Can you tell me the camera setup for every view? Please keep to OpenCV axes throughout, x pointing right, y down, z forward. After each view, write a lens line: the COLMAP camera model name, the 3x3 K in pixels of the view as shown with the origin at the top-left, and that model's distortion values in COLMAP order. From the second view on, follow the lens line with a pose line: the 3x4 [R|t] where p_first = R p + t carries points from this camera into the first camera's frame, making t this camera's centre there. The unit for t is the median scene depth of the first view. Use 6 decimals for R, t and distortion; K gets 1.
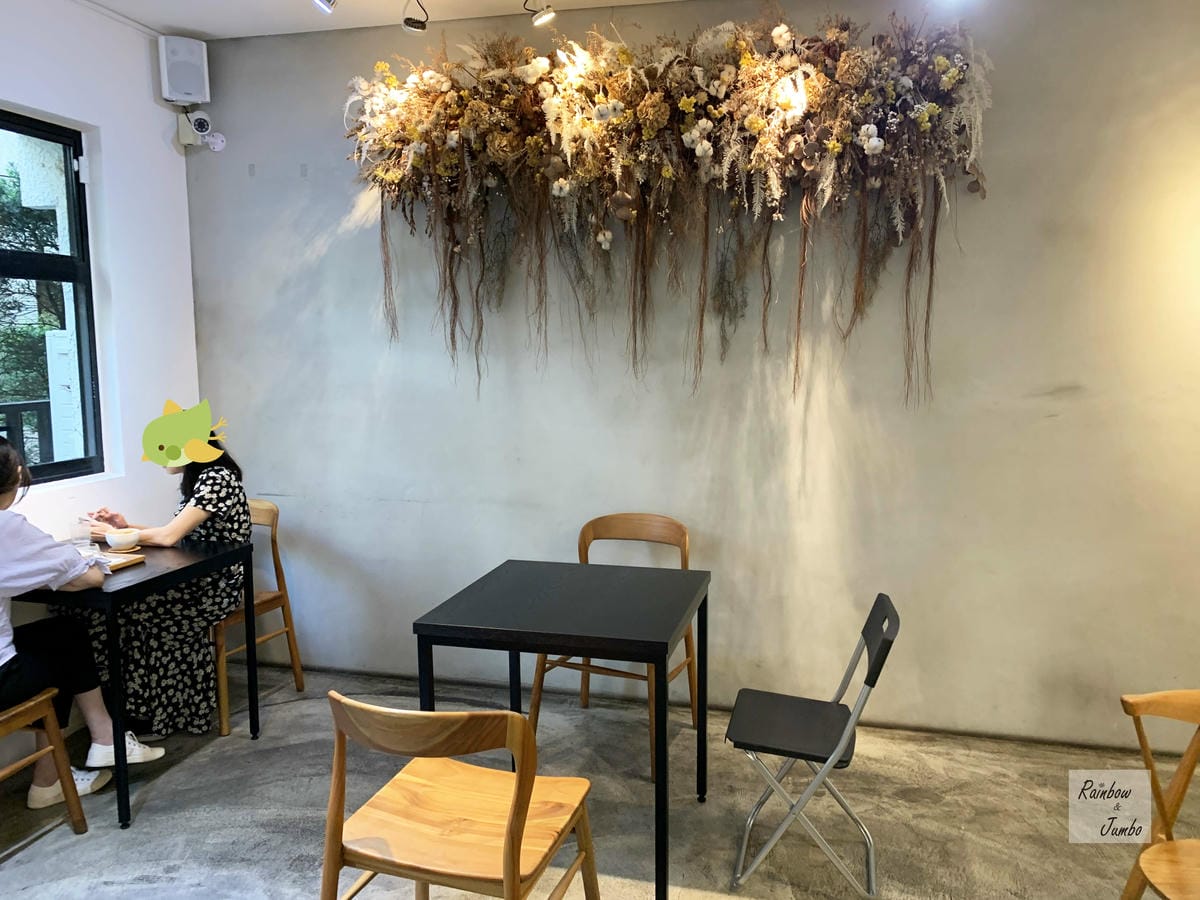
lens RADIAL K [[904.5, 0, 596.5], [0, 904.5, 460.5], [0, 0, 1]] dist [-0.012994, -0.002692]
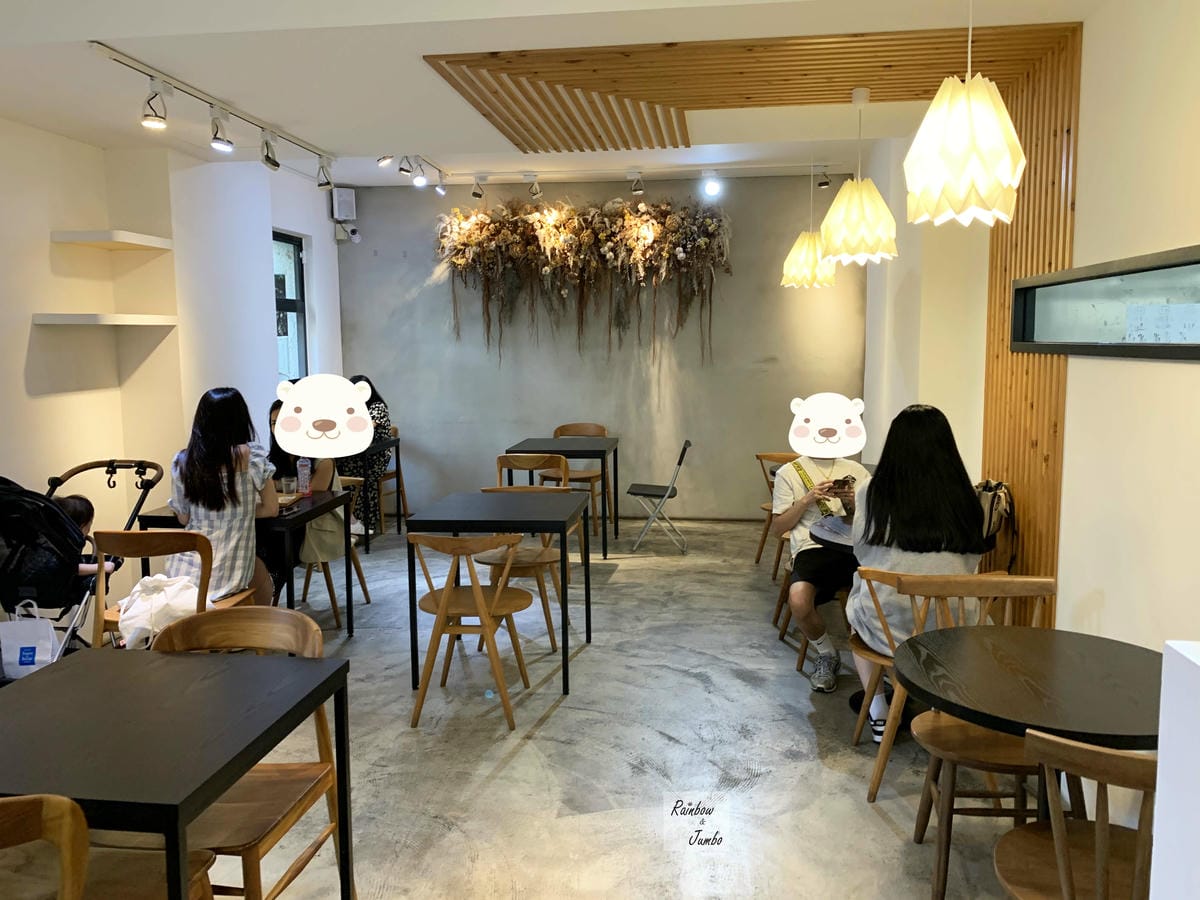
lens RADIAL K [[904.5, 0, 604.9], [0, 904.5, 444.3], [0, 0, 1]] dist [-0.012994, -0.002692]
pose [[0.991288, -0.022818, 0.129722, -0.189725], [0.025422, 0.999506, -0.018458, 0.164455], [-0.129237, 0.021595, 0.991379, -1.183259]]
